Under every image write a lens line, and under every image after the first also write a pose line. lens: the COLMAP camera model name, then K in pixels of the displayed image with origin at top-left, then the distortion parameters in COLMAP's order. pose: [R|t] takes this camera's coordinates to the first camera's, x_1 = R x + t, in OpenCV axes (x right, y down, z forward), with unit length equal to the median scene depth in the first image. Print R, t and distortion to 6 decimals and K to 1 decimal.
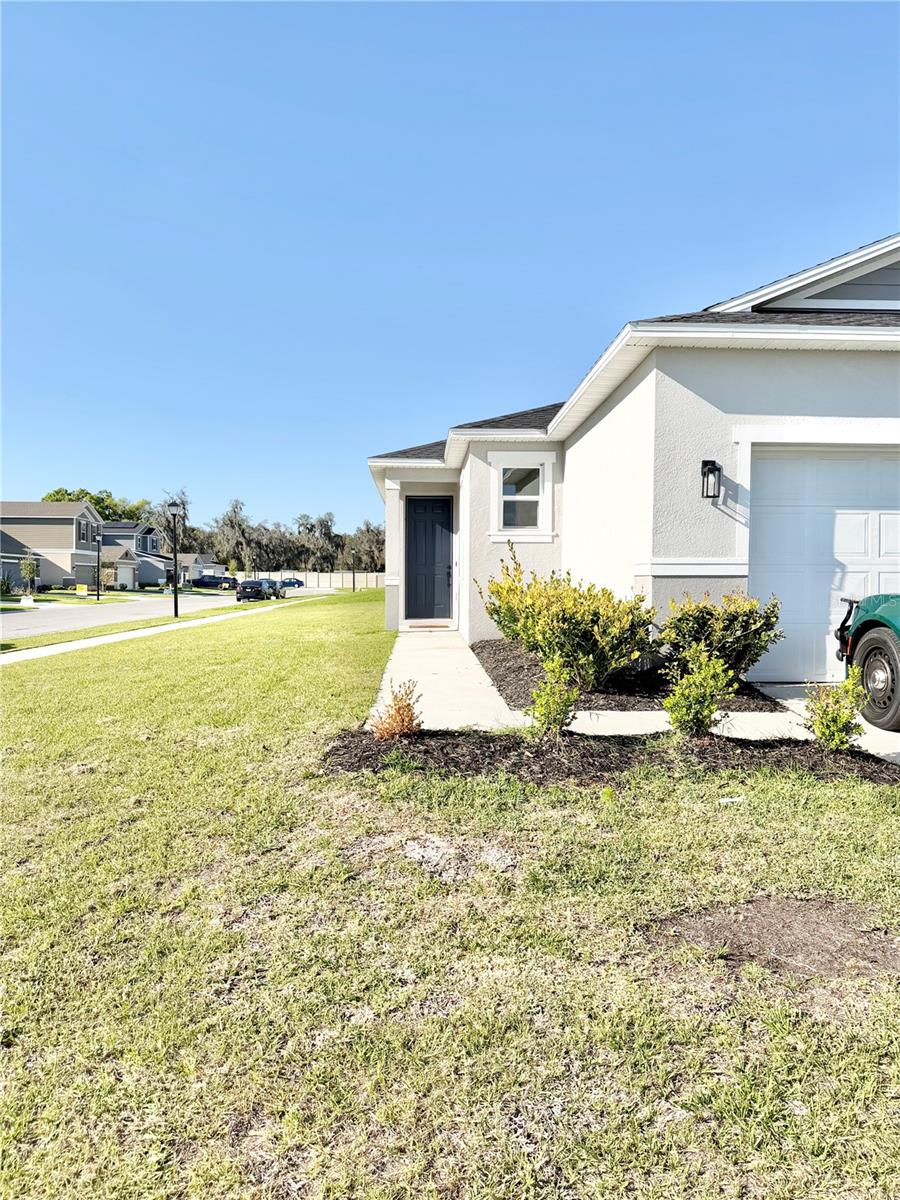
lens RADIAL K [[837.1, 0, 450.0], [0, 837.1, 600.0], [0, 0, 1]] dist [0.001558, -0.000309]
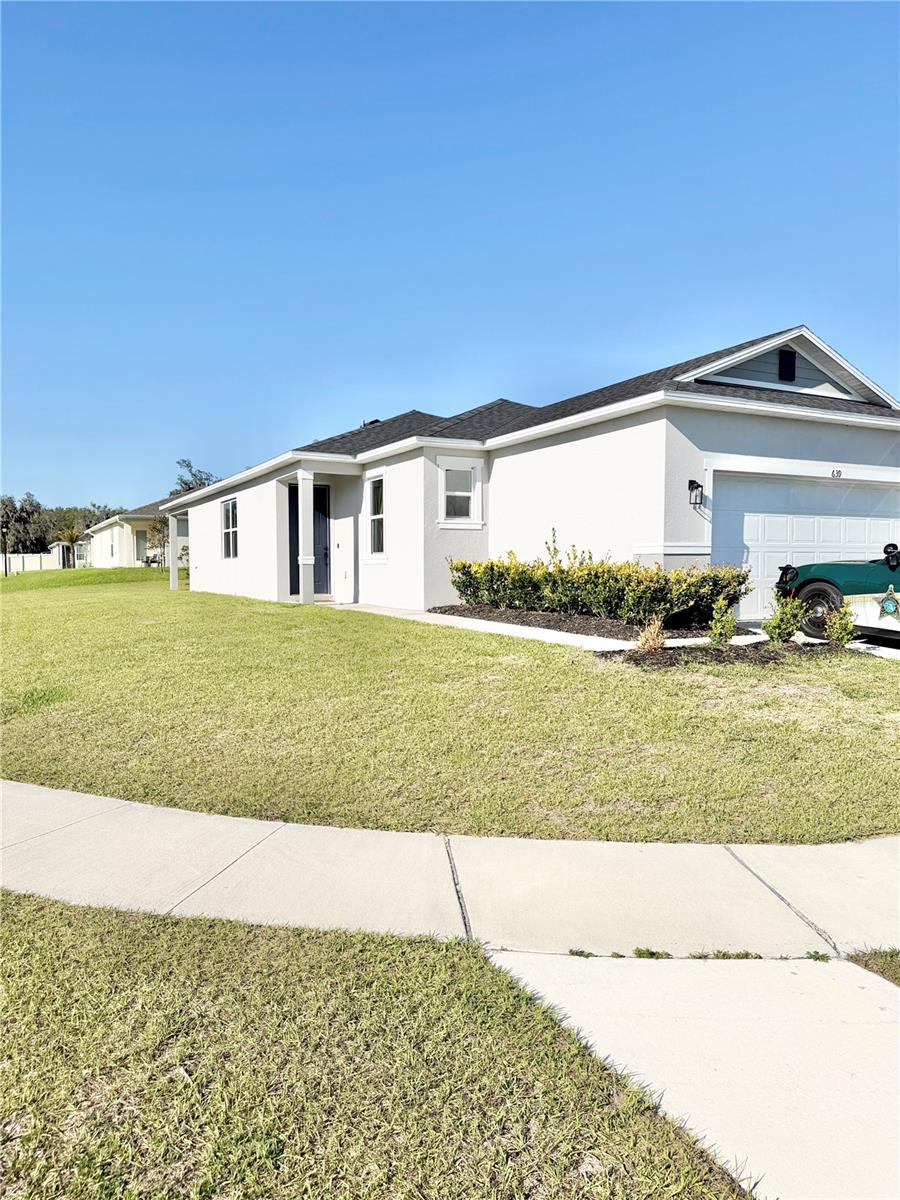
lens RADIAL K [[837.3, 0, 450.0], [0, 837.3, 600.0], [0, 0, 1]] dist [0.048369, -0.001983]
pose [[0.896685, -0.023576, 0.442041, -0.784267], [0.014428, 0.999607, 0.024045, 0.012466], [-0.442434, -0.015183, 0.896672, -0.209125]]
